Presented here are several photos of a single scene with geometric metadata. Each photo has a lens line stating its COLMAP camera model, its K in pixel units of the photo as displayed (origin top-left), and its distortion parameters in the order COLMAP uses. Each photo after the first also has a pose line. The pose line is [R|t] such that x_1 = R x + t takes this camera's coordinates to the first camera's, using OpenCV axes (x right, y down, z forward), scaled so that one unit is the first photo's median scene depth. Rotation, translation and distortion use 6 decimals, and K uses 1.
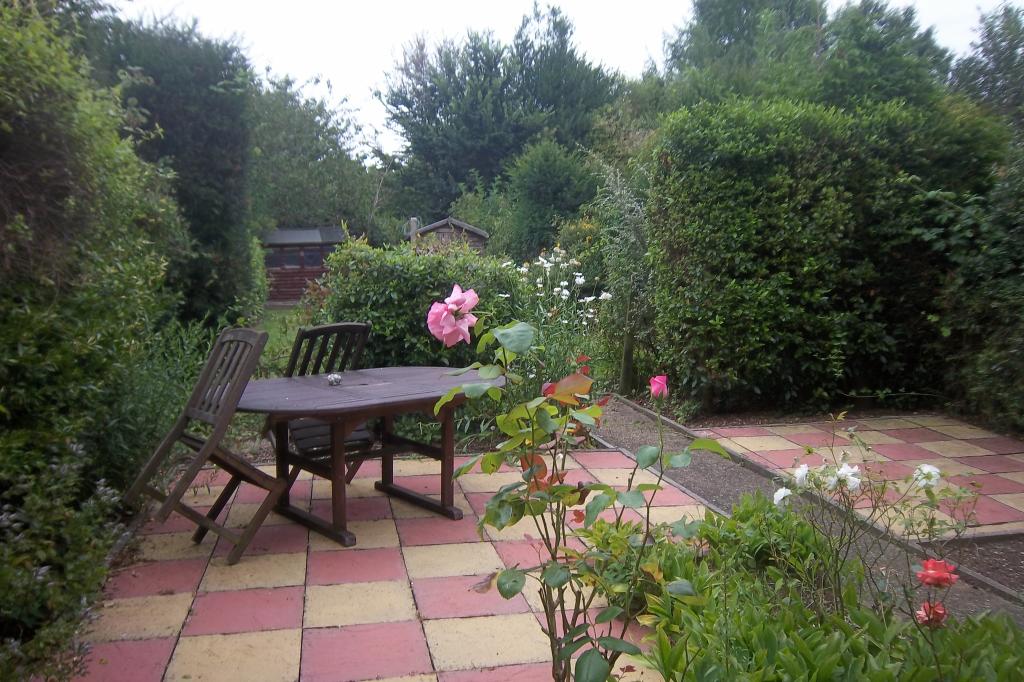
lens RADIAL K [[863.1, 0, 516.2], [0, 863.1, 340.9], [0, 0, 1]] dist [-0.082635, 0.033428]
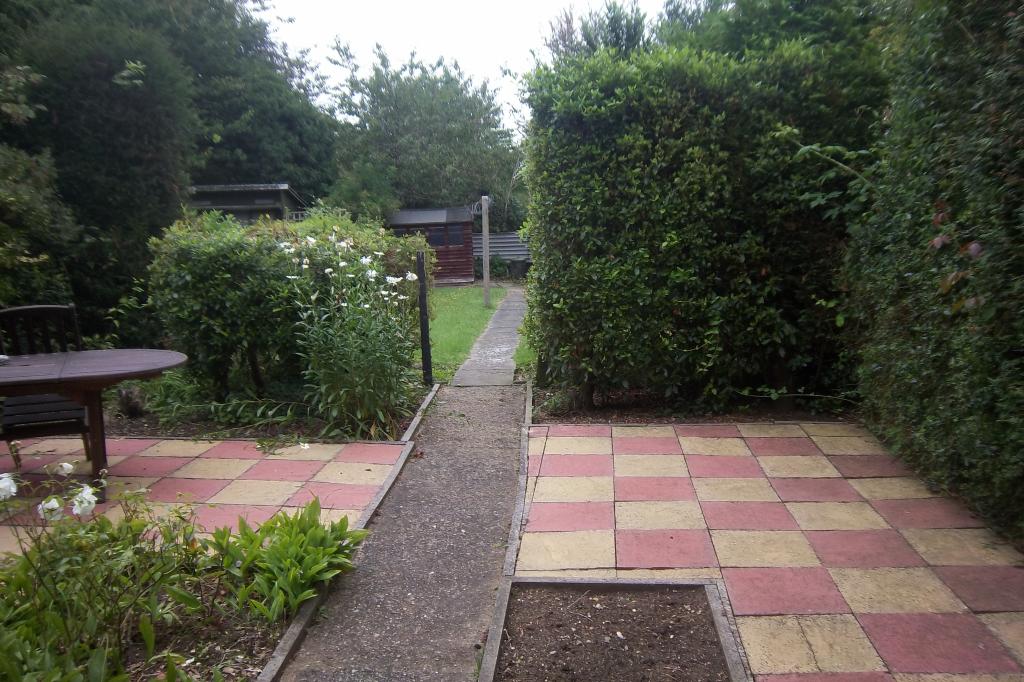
lens RADIAL K [[863.1, 0, 510.2], [0, 863.1, 334.1], [0, 0, 1]] dist [-0.082635, 0.033428]
pose [[0.957784, 0.017742, -0.286940, 0.421515], [-0.012800, 0.999736, 0.019091, -0.008676], [0.287203, -0.014612, 0.957758, 0.128166]]
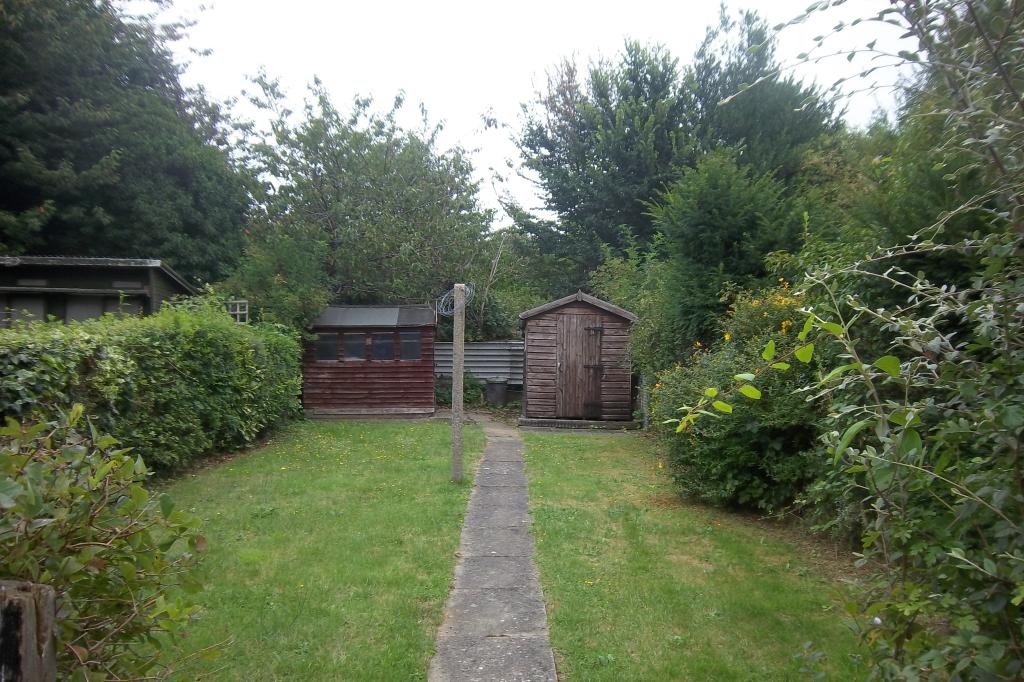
lens RADIAL K [[863.1, 0, 531.5], [0, 863.1, 333.8], [0, 0, 1]] dist [-0.082635, 0.033428]
pose [[0.975043, 0.016745, -0.221383, 0.105954], [-0.040489, 0.993841, -0.103152, -0.119725], [0.218293, 0.109541, 0.969716, 1.028114]]
